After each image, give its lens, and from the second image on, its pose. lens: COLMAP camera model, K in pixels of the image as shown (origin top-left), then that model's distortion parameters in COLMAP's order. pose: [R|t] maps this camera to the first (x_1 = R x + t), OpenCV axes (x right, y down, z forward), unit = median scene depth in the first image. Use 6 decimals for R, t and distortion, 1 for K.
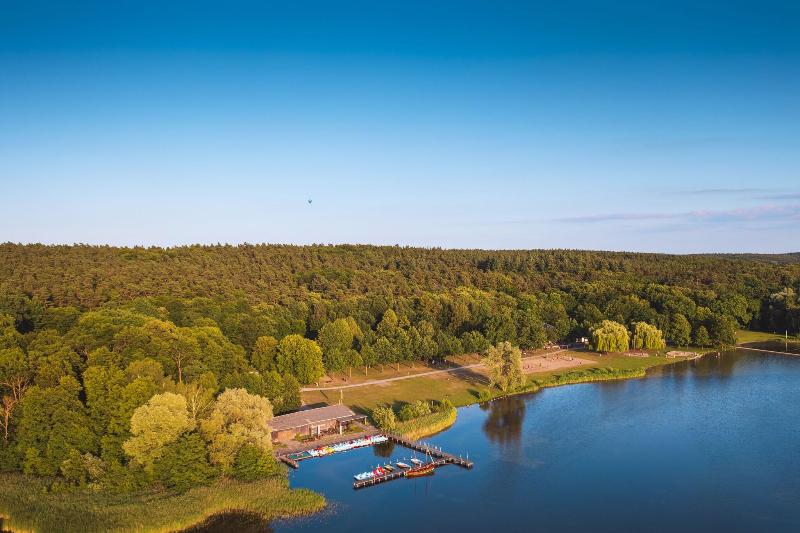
lens RADIAL K [[642.6, 0, 398.4], [0, 642.6, 269.3], [0, 0, 1]] dist [-0.020646, 0.018425]
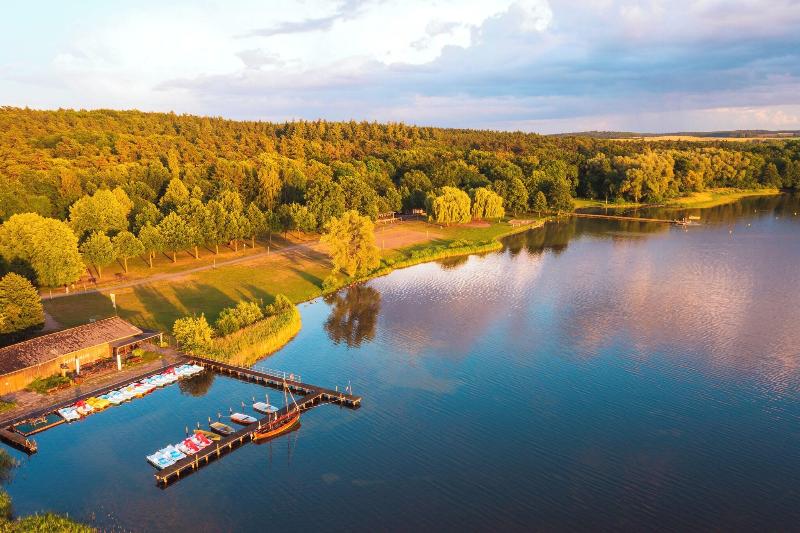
lens RADIAL K [[642.6, 0, 402.4], [0, 642.6, 266.6], [0, 0, 1]] dist [-0.020646, 0.018425]
pose [[0.941270, -0.064554, 0.331428, -0.019620], [0.006382, 0.984781, 0.173684, 0.037092], [-0.337596, -0.161369, 0.927356, 0.220668]]
